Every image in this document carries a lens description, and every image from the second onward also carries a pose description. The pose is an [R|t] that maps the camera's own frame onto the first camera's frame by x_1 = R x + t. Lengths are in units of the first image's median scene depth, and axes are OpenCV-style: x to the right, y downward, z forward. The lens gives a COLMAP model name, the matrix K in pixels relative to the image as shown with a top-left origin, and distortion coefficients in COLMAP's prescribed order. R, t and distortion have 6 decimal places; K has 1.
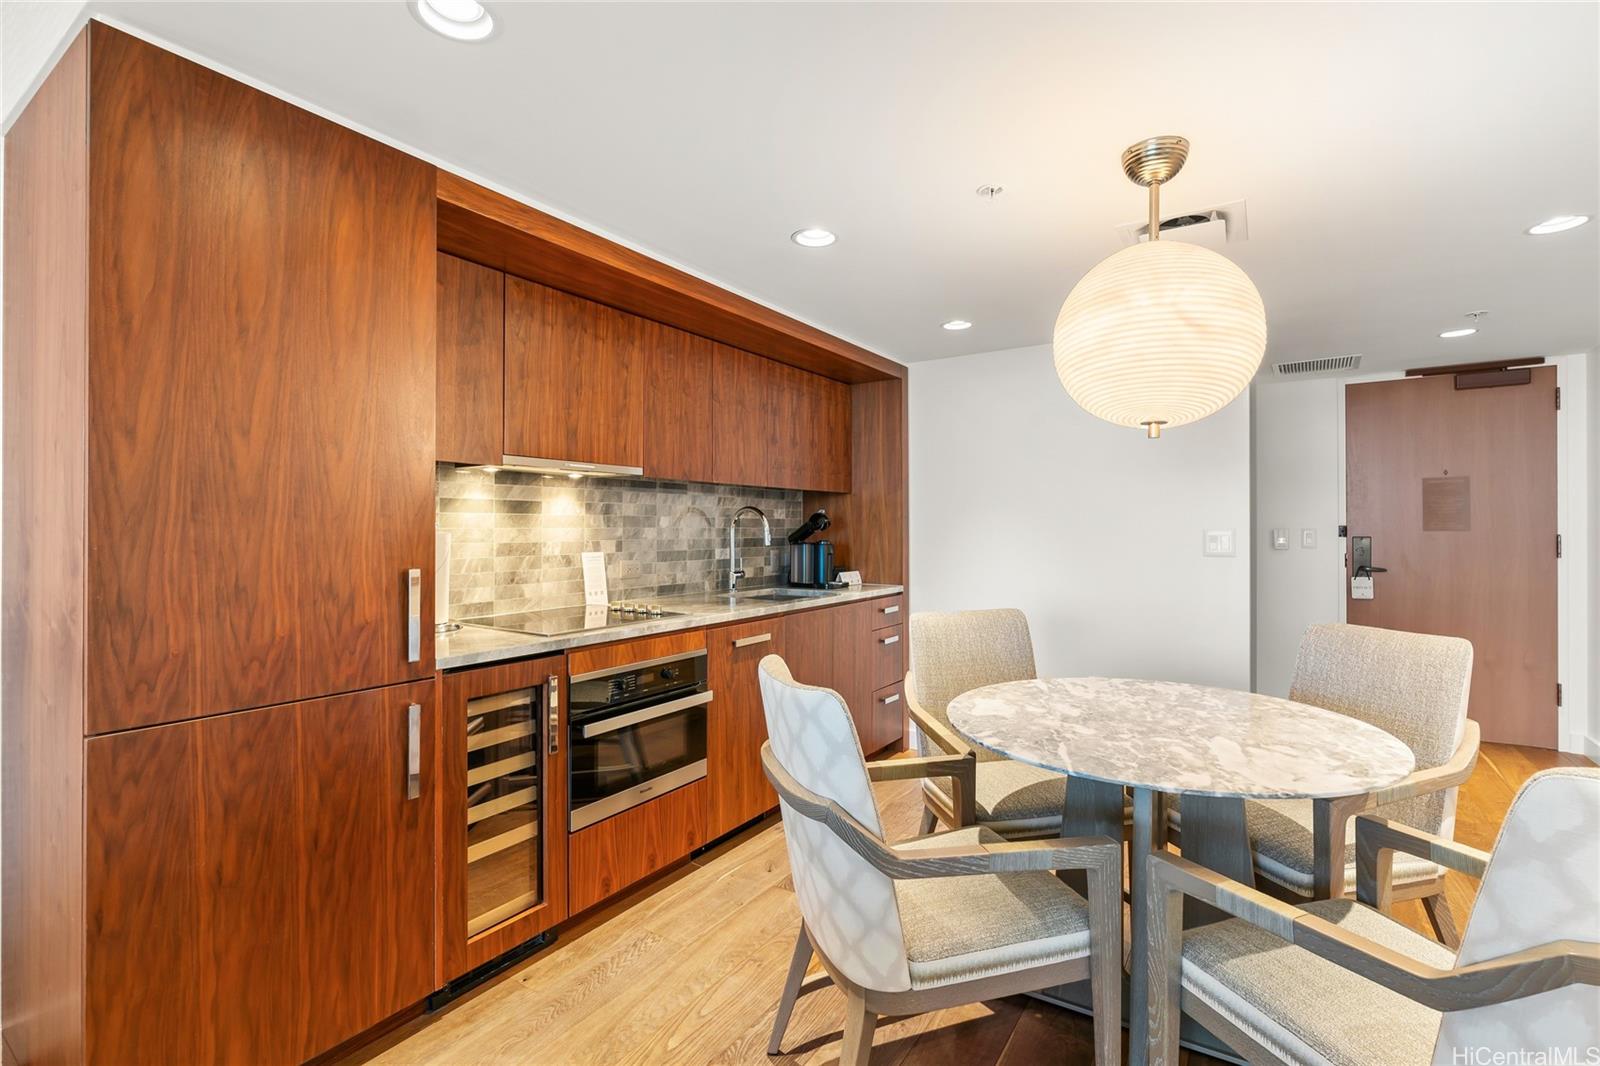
lens RADIAL K [[722.5, 0, 798.0], [0, 722.5, 530.5], [0, 0, 1]] dist [-0.009052, 0.004441]
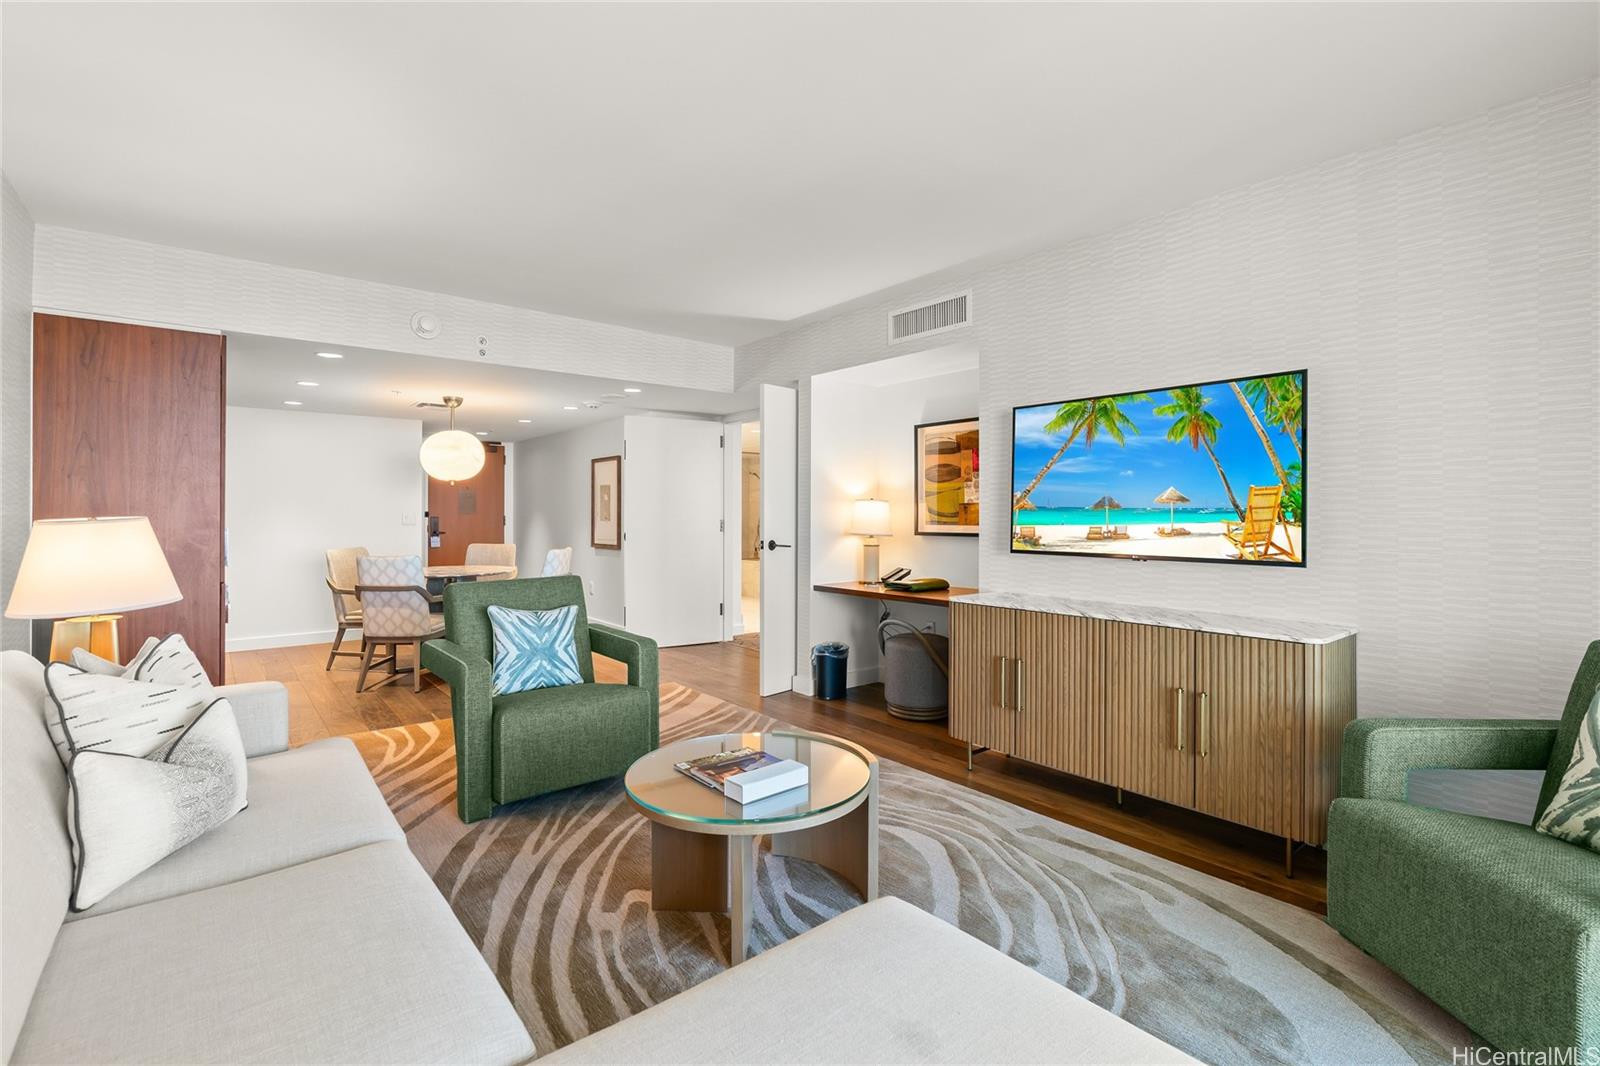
lens RADIAL K [[732.6, 0, 798.1], [0, 732.6, 513.8], [0, 0, 1]] dist [-0.009044, 0.001251]
pose [[0.294218, 0.002482, 0.955735, -0.969510], [-0.000908, 0.999997, -0.002317, 0.003640], [-0.955738, -0.000186, 0.294219, -0.648573]]
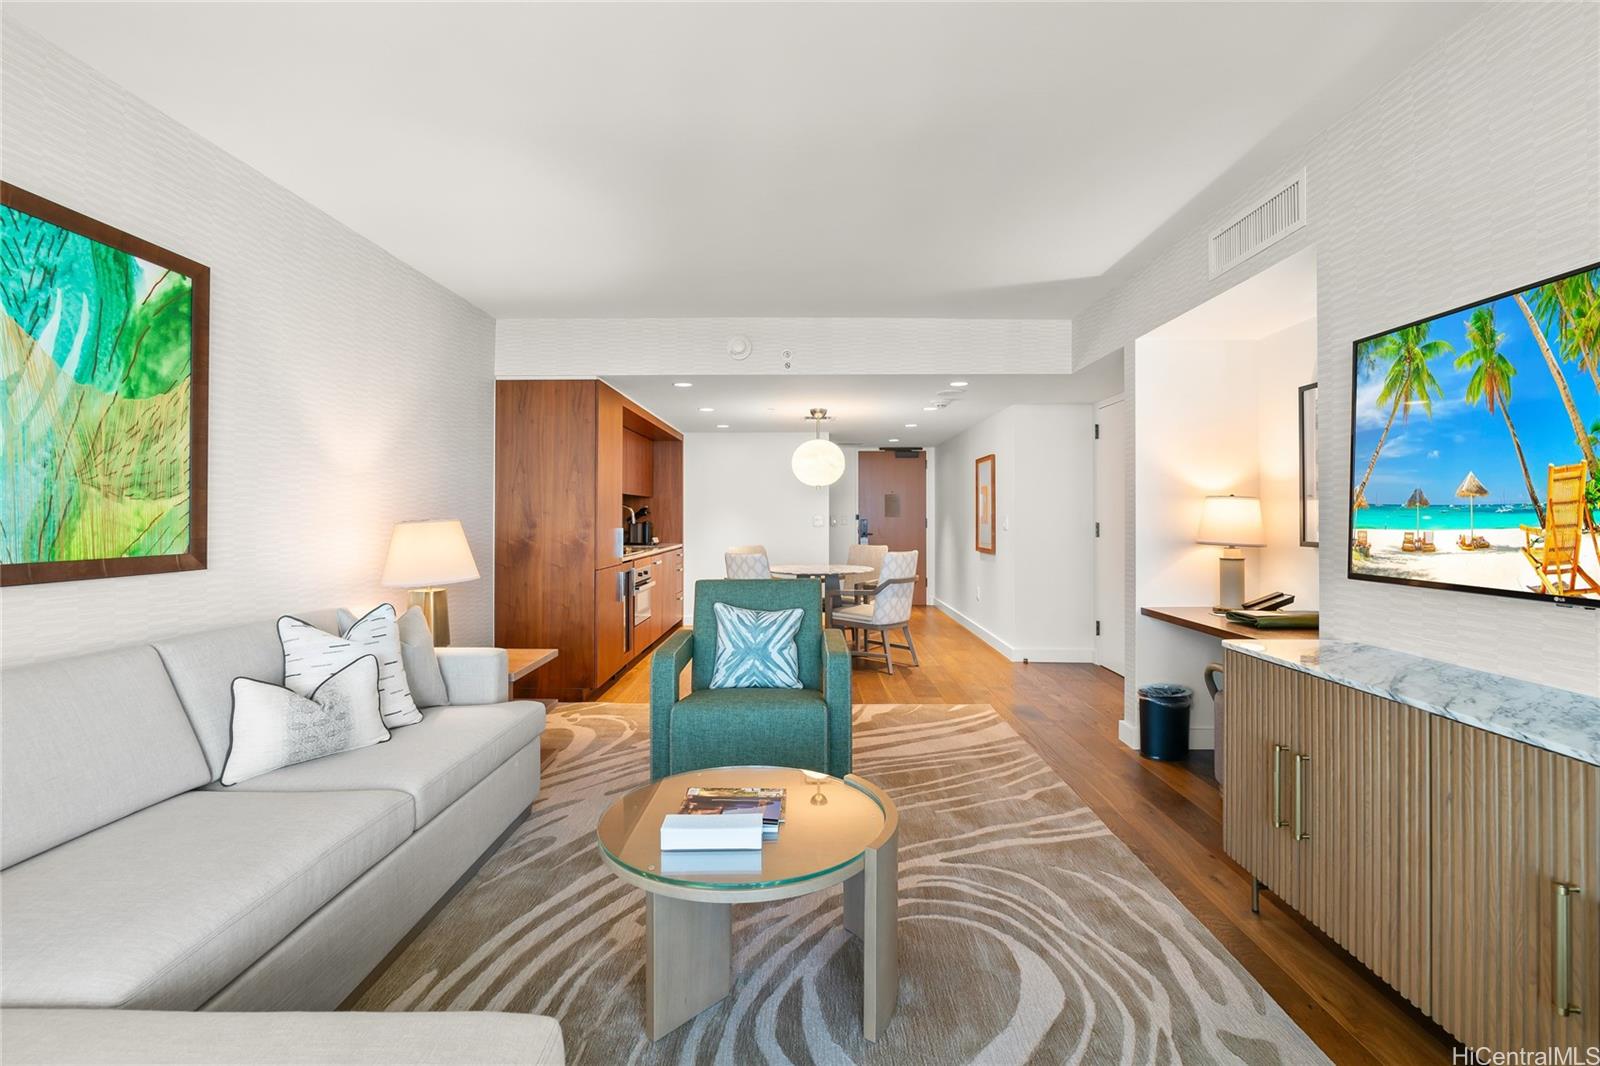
lens RADIAL K [[732.6, 0, 798.1], [0, 732.6, 513.8], [0, 0, 1]] dist [-0.009044, 0.001251]
pose [[0.839206, 0.003378, 0.543803, -0.680293], [-0.000513, 0.999985, -0.005419, 0.003476], [-0.543813, 0.004269, 0.839196, -0.867371]]
